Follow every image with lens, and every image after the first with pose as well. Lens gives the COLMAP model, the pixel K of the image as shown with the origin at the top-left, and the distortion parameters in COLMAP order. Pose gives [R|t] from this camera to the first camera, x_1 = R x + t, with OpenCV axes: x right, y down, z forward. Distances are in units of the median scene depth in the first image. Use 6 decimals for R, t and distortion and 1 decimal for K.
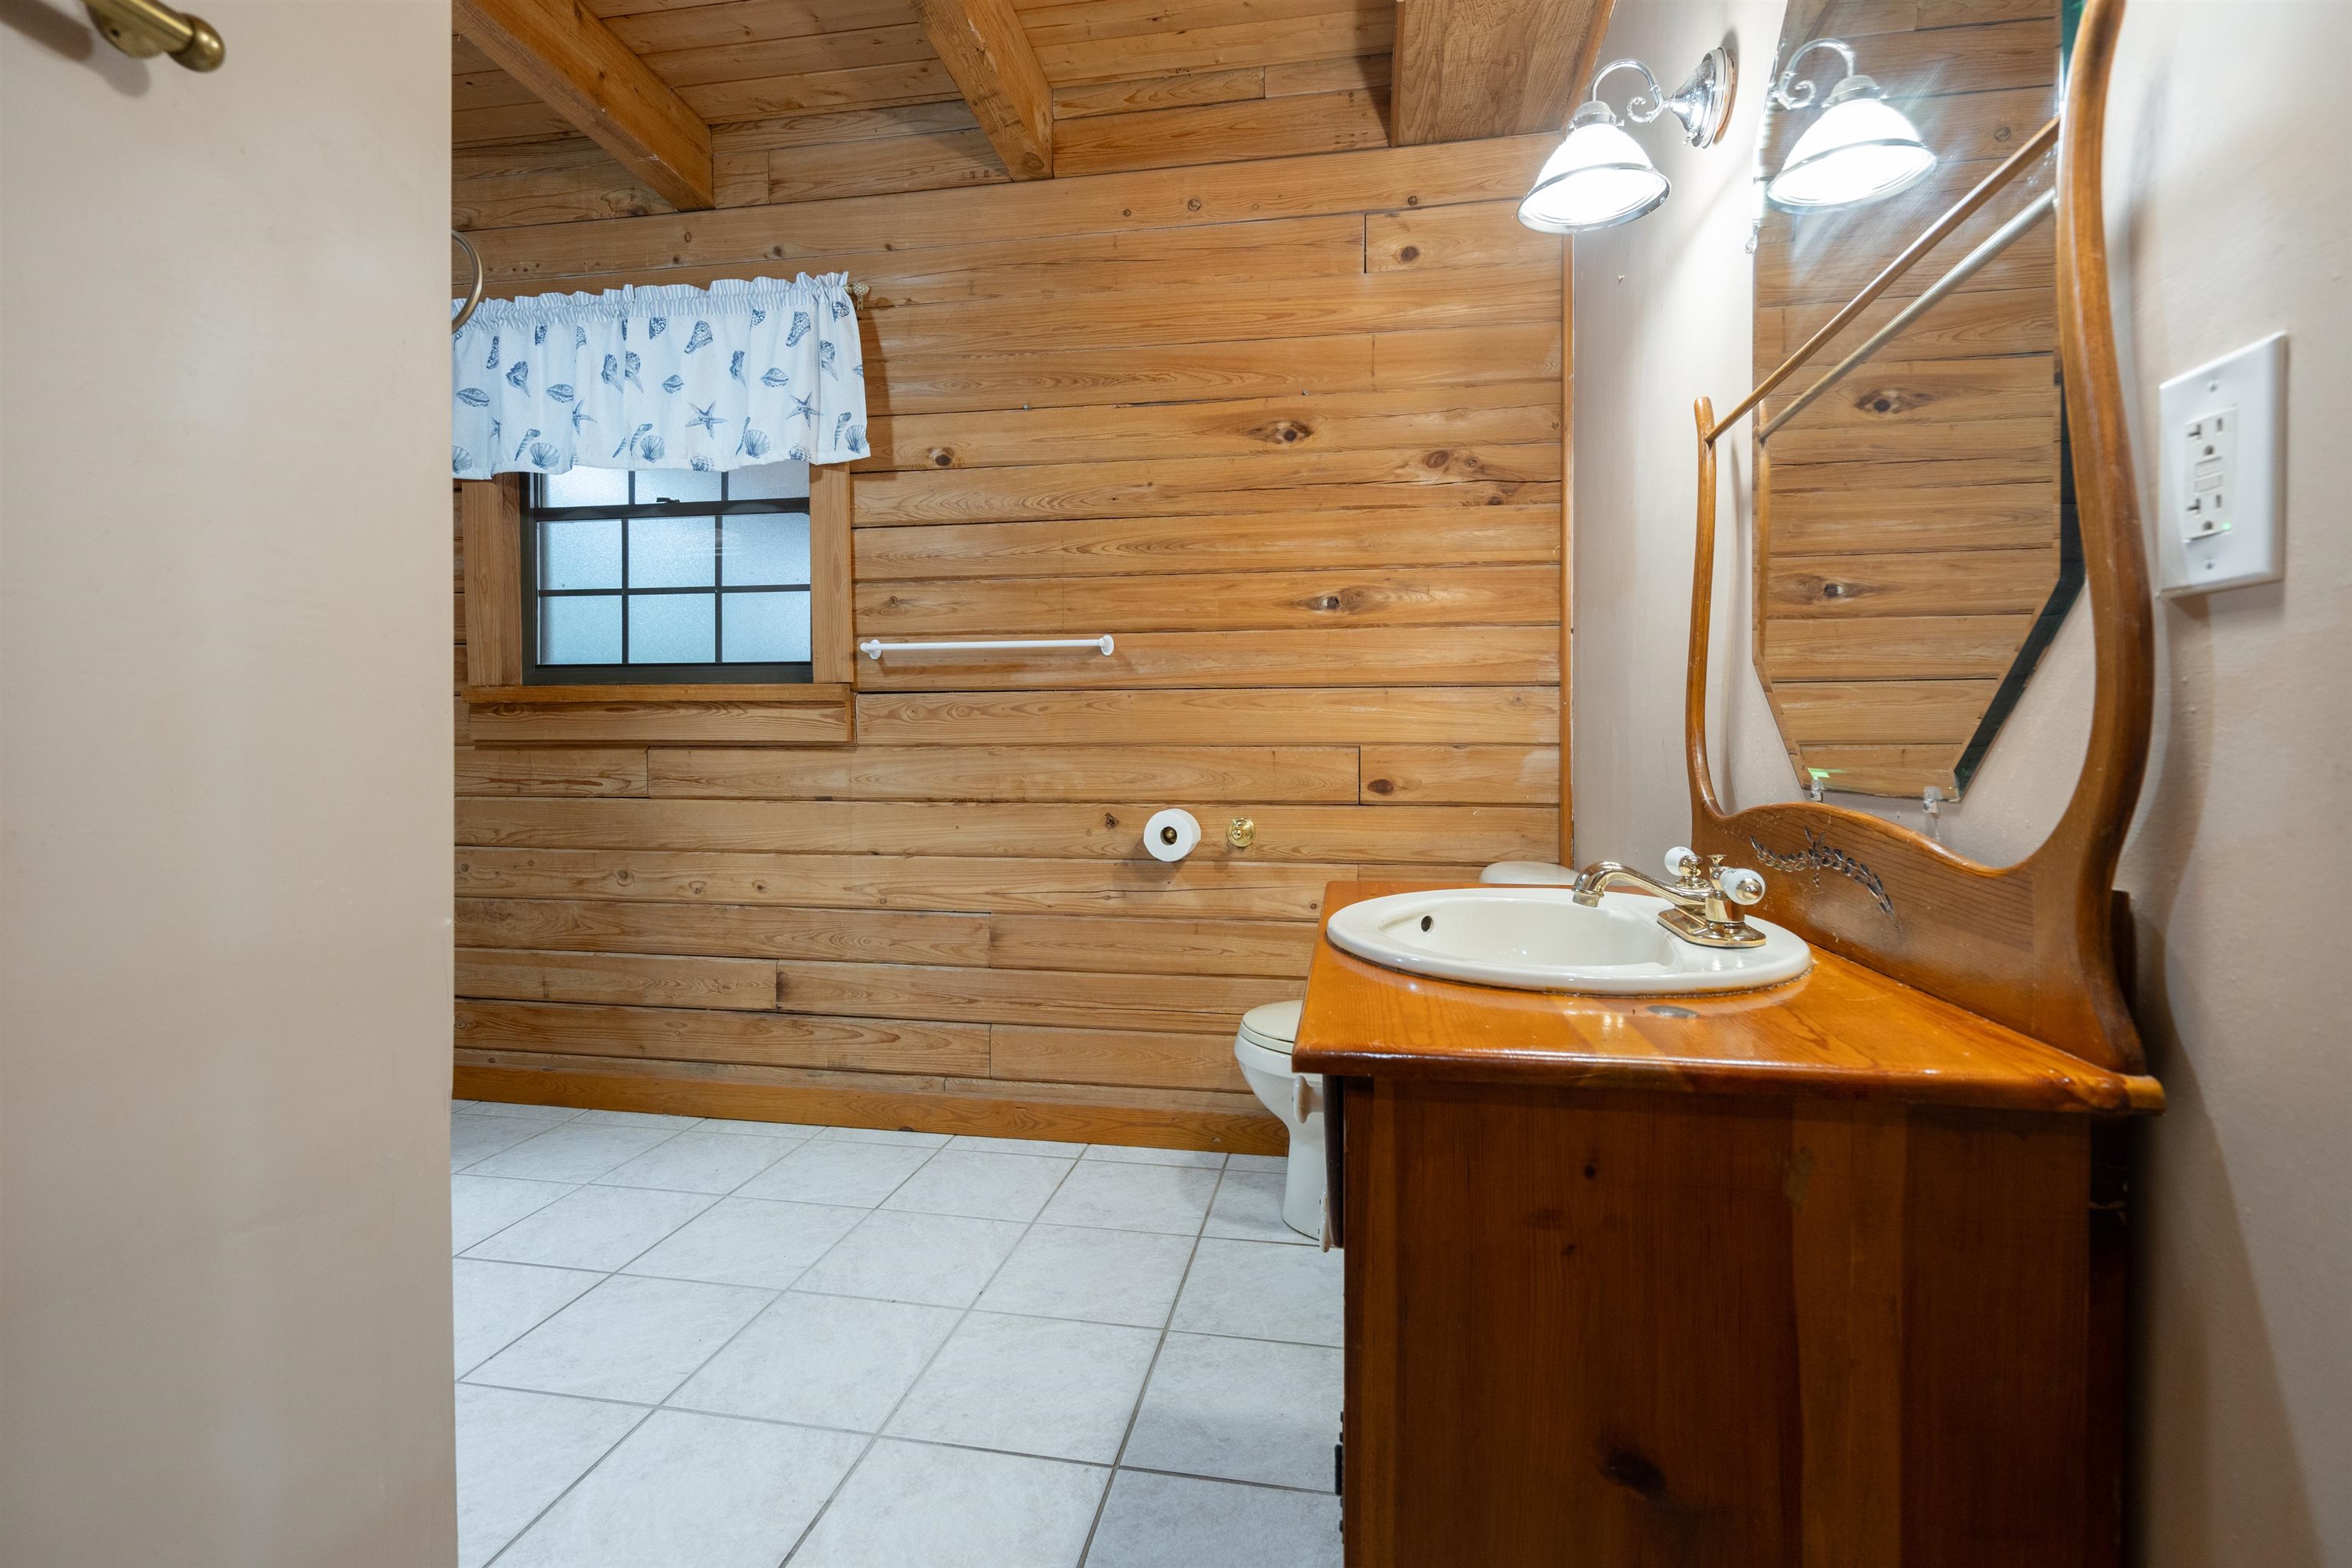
lens RADIAL K [[1074.6, 0, 1175.6], [0, 1074.6, 756.1], [0, 0, 1]] dist [-0.000529, 0.000059]
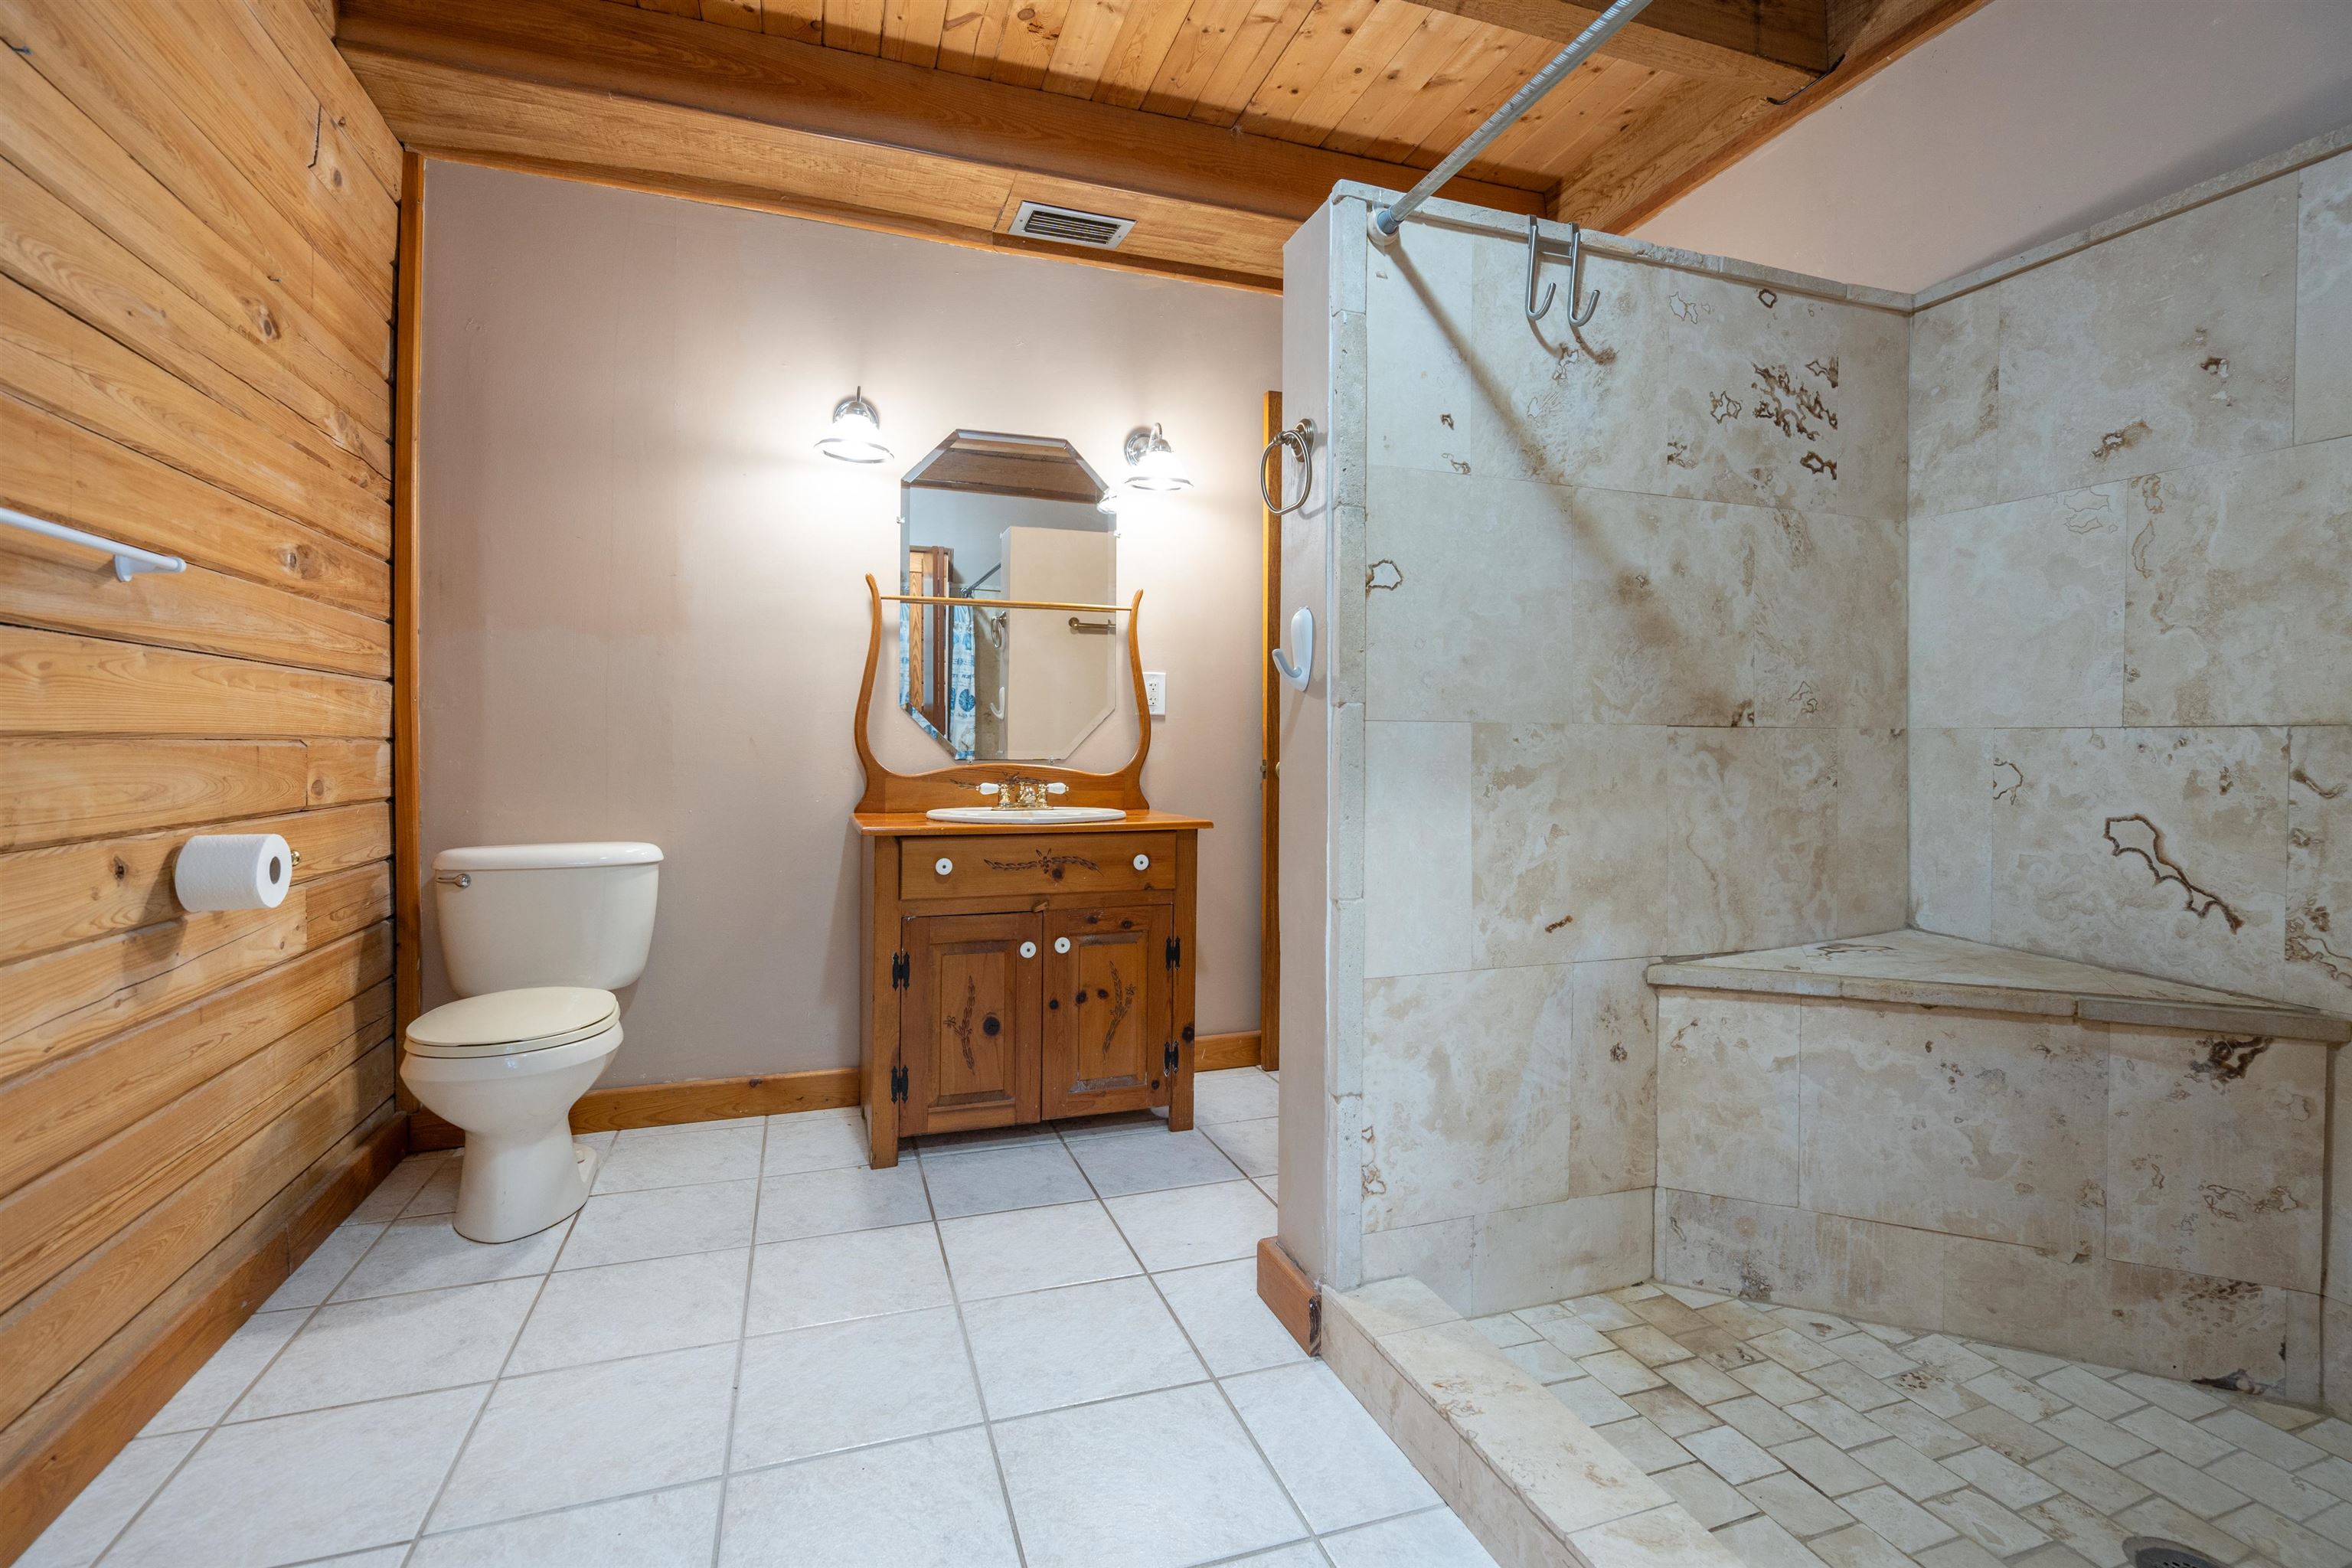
lens RADIAL K [[1087.1, 0, 1180.6], [0, 1087.1, 773.8], [0, 0, 1]] dist [-0.002681, -0.000924]
pose [[-0.498030, -0.024048, 0.866827, -0.882899], [0.003513, 0.999551, 0.029748, -0.006090], [-0.867153, 0.017861, -0.497722, 0.833029]]
